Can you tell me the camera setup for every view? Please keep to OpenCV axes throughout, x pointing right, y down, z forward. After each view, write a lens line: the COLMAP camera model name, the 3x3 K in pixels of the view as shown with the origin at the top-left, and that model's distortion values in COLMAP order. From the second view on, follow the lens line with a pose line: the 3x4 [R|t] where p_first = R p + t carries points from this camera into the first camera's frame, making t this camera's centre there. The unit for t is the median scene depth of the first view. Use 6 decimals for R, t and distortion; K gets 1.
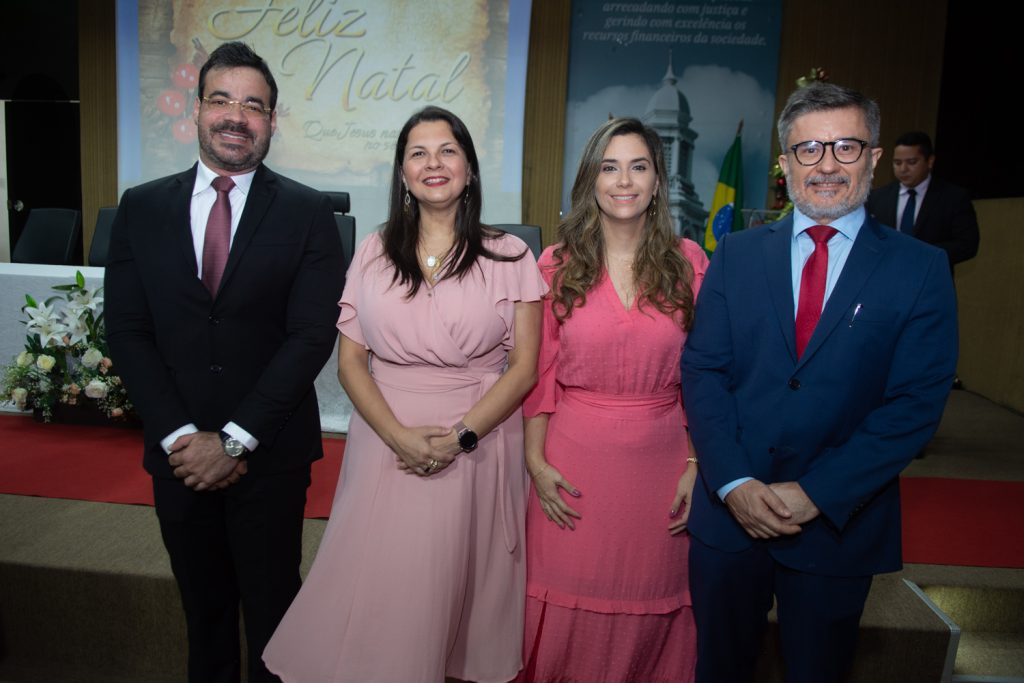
lens RADIAL K [[781.1, 0, 512.1], [0, 781.1, 343.6], [0, 0, 1]] dist [-0.018682, -0.035212]
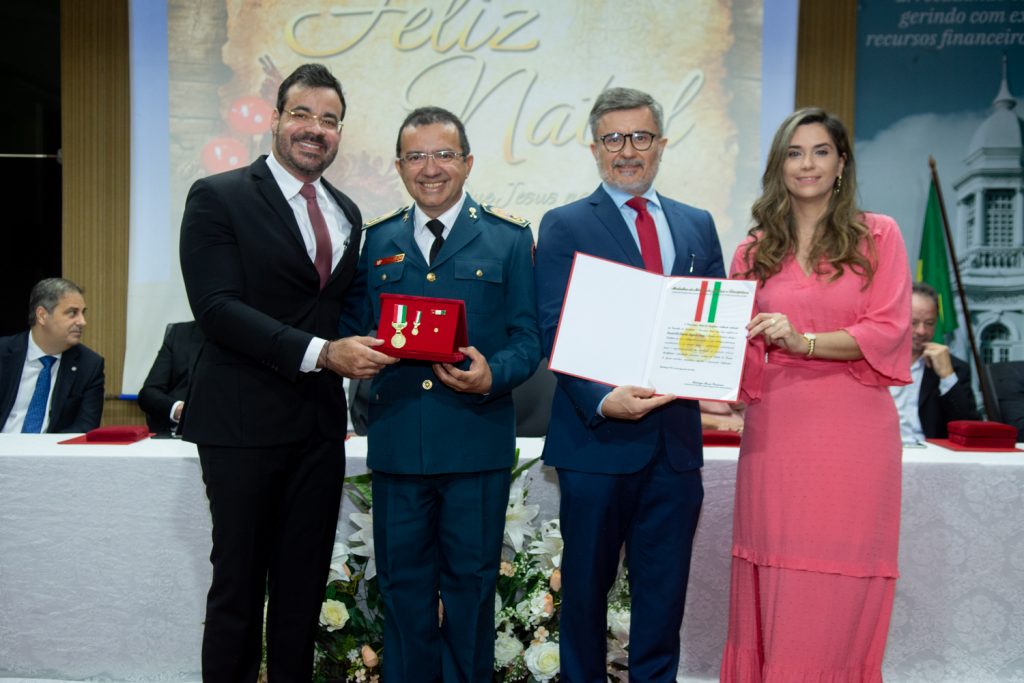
lens RADIAL K [[1192.6, 0, 515.5], [0, 1192.6, 336.7], [0, 0, 1]] dist [0.078419, 0.000000]
pose [[0.997583, -0.035722, 0.059591, -0.272897], [0.043613, 0.989629, -0.136867, -0.026764], [-0.054084, 0.139135, 0.988795, 0.056587]]
